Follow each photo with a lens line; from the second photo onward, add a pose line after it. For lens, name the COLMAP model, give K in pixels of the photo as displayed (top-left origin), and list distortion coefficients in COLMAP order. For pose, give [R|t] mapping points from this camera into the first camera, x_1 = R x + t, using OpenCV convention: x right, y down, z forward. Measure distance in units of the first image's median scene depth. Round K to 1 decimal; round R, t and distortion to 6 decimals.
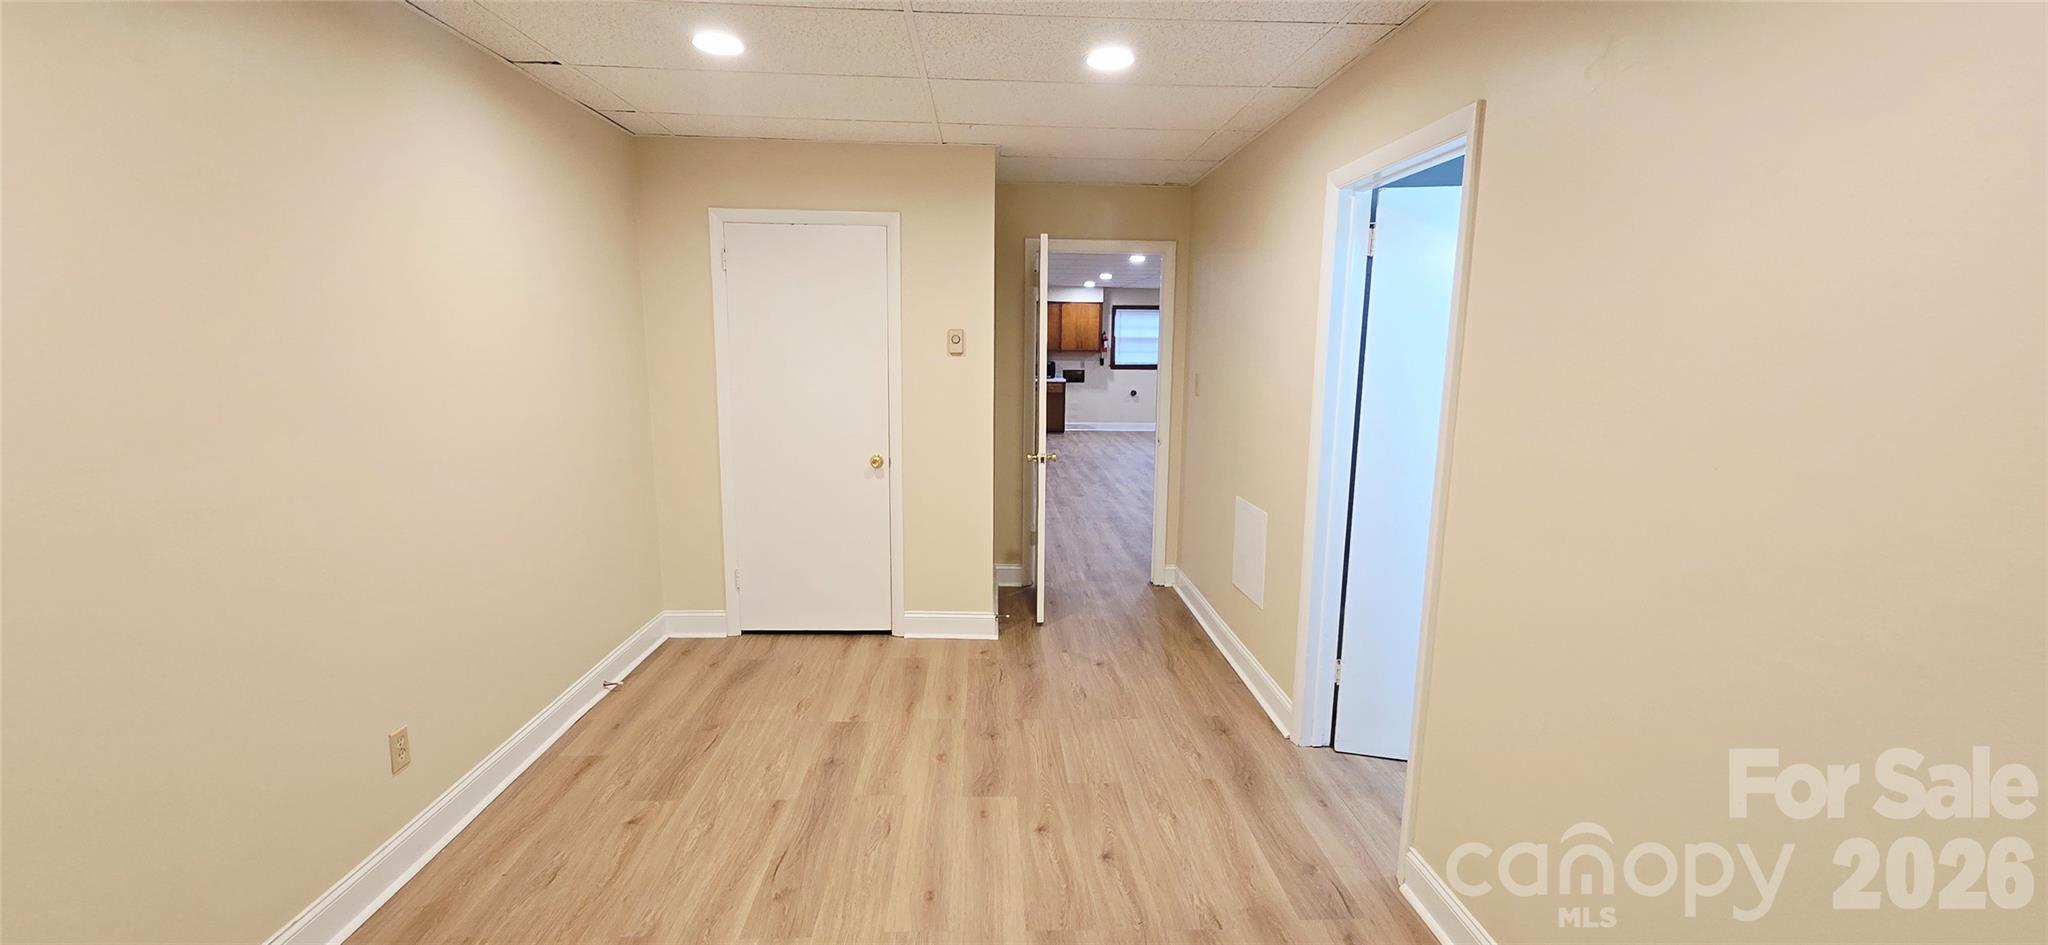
lens RADIAL K [[834.6, 0, 1033.3], [0, 834.6, 476.3], [0, 0, 1]] dist [-0.004201, 0.000969]
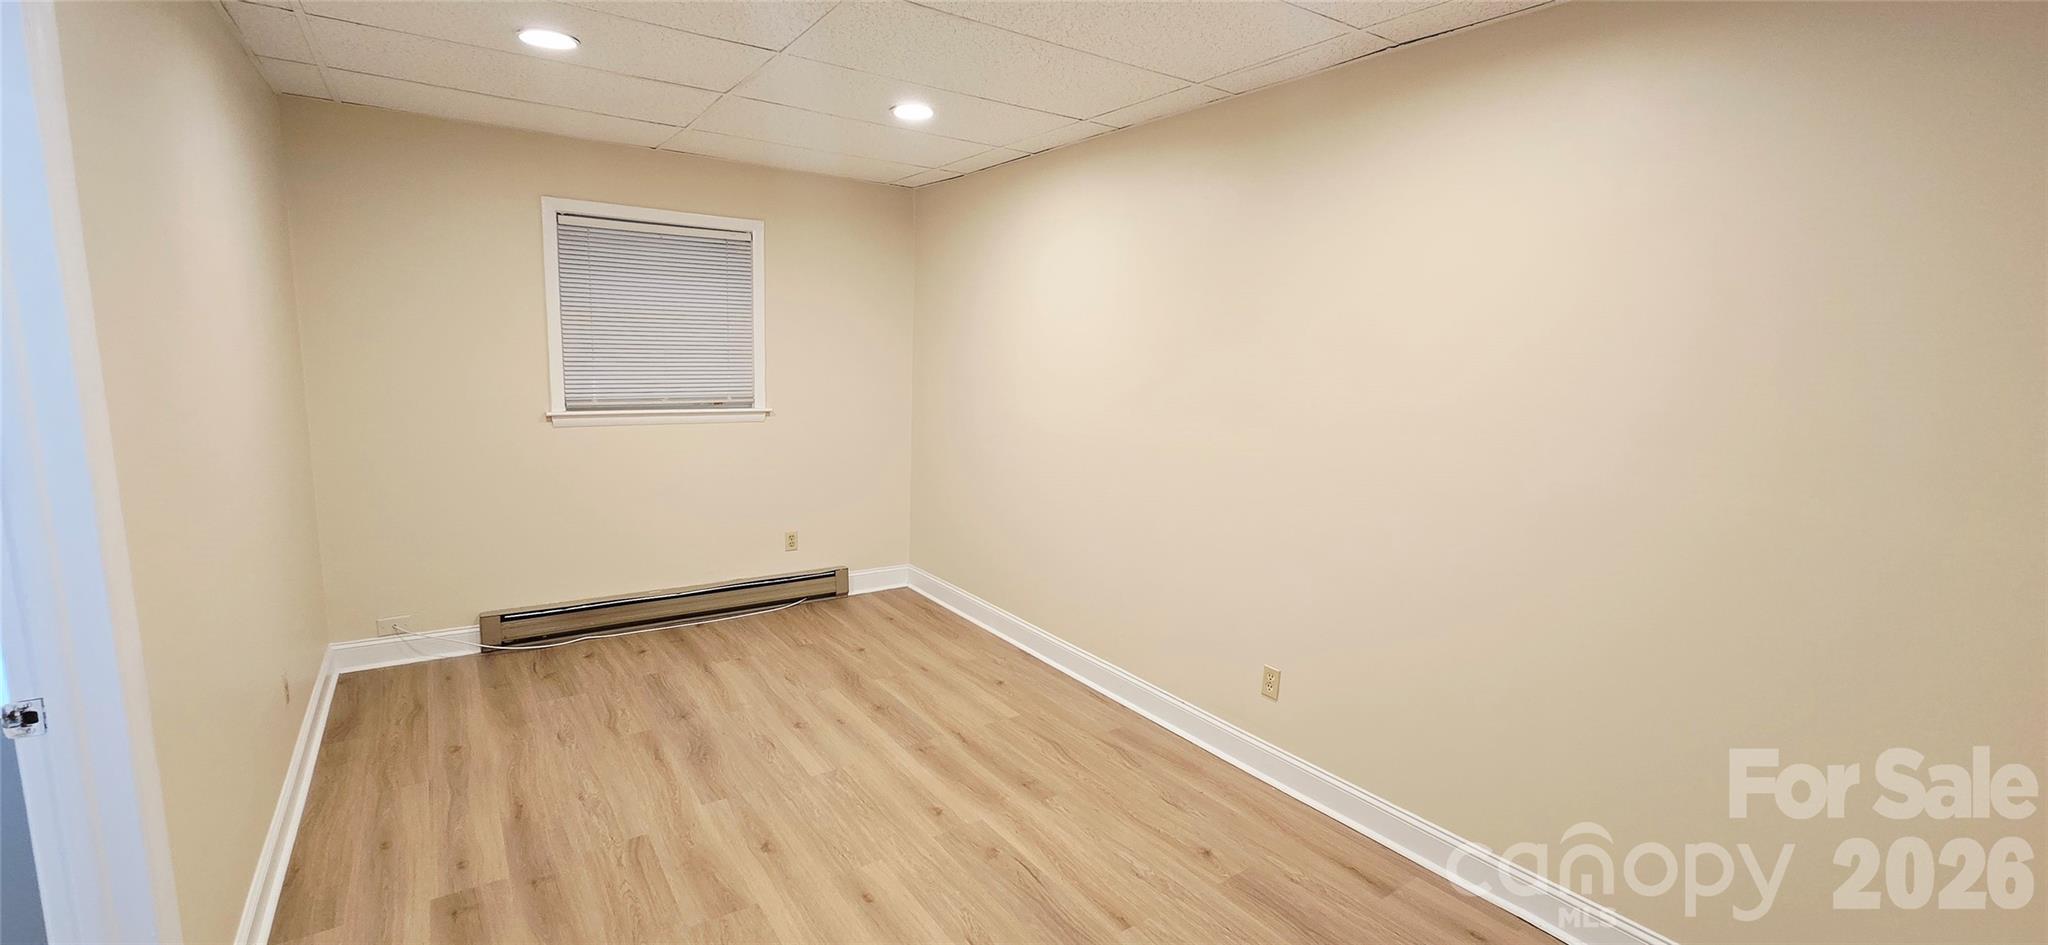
lens RADIAL K [[834.6, 0, 1033.3], [0, 834.6, 476.3], [0, 0, 1]] dist [-0.004201, 0.000969]
pose [[-0.844370, 0.045363, -0.533837, 0.202415], [-0.125843, 0.951739, 0.279921, -0.265371], [0.520772, 0.303537, -0.797911, 1.598210]]
